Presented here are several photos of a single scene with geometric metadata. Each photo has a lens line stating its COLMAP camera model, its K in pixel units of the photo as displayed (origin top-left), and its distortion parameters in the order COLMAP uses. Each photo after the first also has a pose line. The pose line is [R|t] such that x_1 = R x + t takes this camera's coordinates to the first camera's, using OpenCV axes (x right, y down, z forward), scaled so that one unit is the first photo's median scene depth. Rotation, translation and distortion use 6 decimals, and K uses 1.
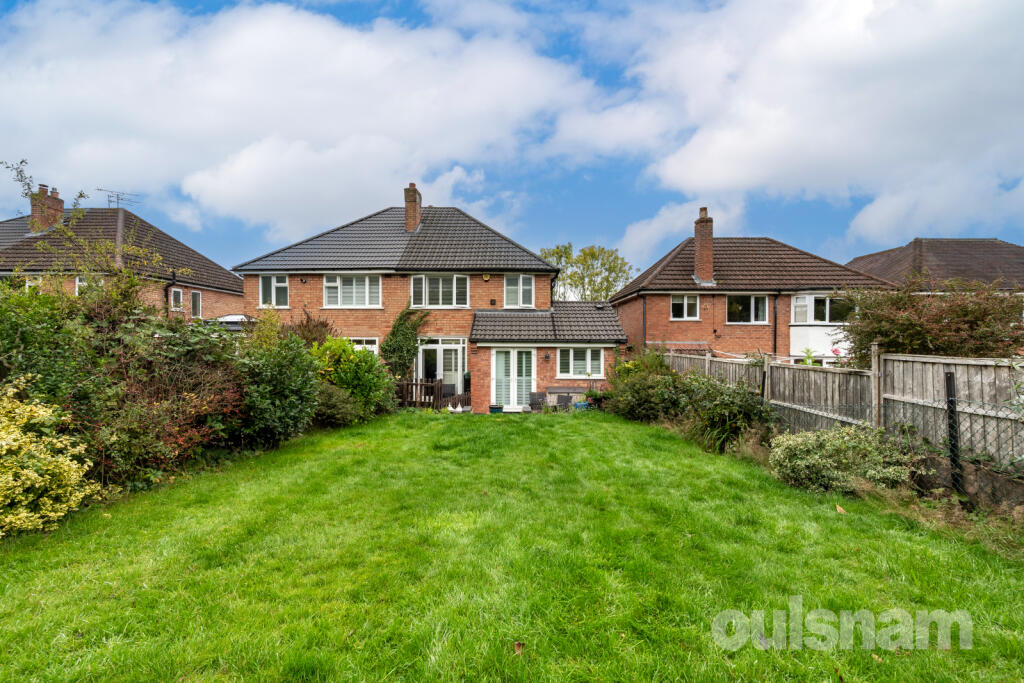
lens RADIAL K [[399.8, 0, 509.4], [0, 399.8, 340.8], [0, 0, 1]] dist [0.002047, -0.000128]
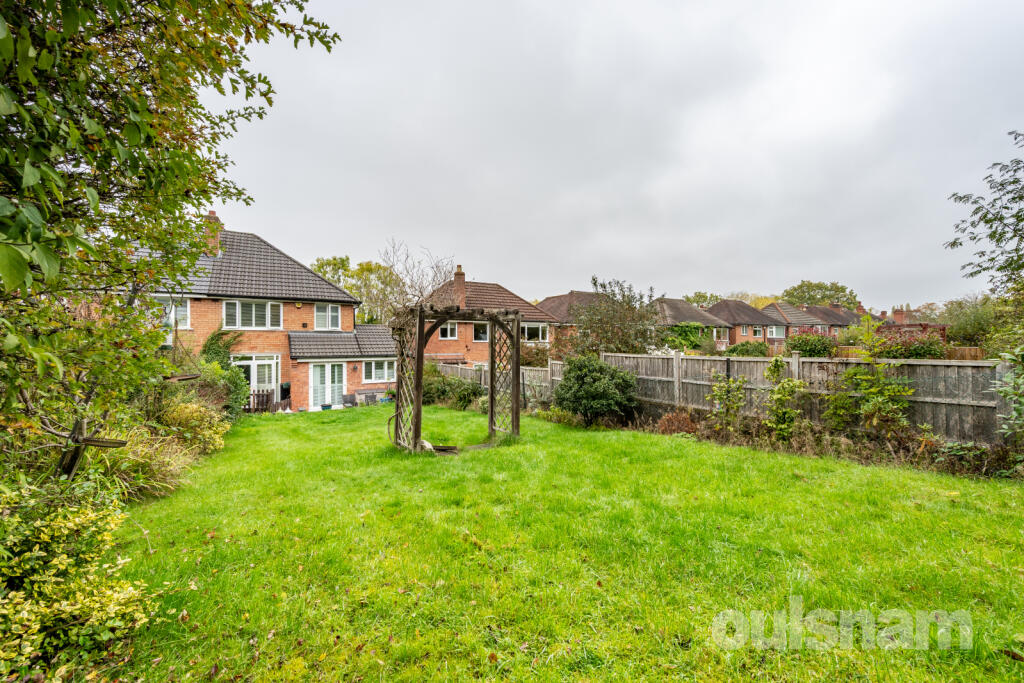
lens RADIAL K [[399.8, 0, 513.1], [0, 399.8, 342.9], [0, 0, 1]] dist [0.002047, -0.000128]
pose [[0.840467, -0.006492, 0.541823, -0.170726], [0.007214, 0.999974, 0.000793, -0.037827], [-0.541814, 0.003242, 0.840492, -0.394133]]
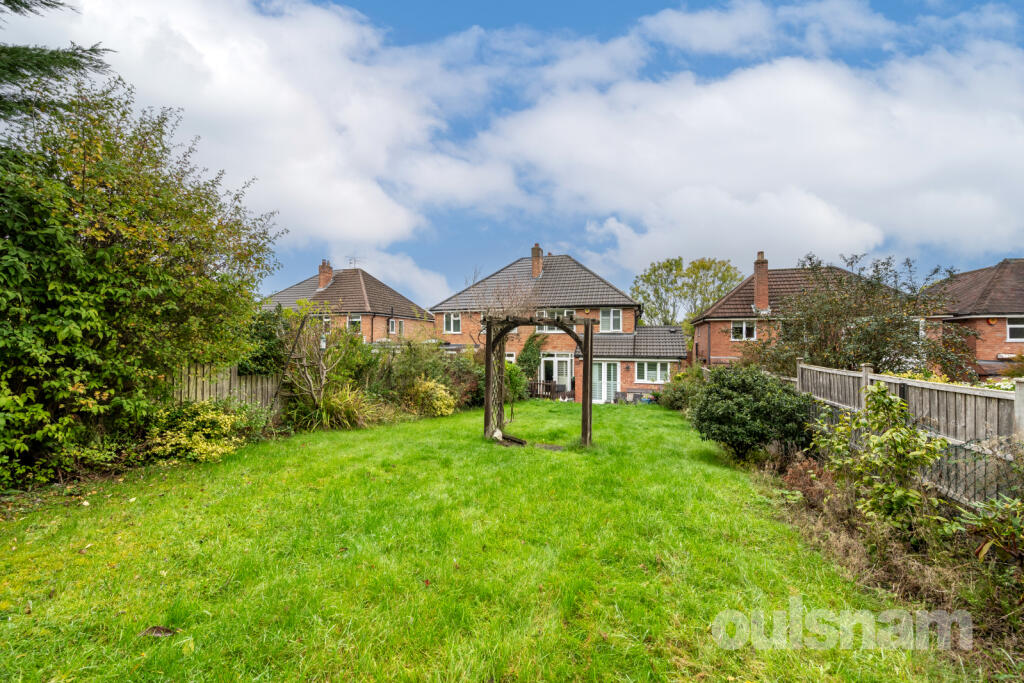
lens RADIAL K [[399.8, 0, 509.5], [0, 399.8, 340.5], [0, 0, 1]] dist [0.002047, -0.000128]
pose [[0.955439, -0.002398, -0.295179, 0.099545], [0.000609, 0.999981, -0.006155, -0.043912], [0.295189, 0.005701, 0.955422, -0.457489]]
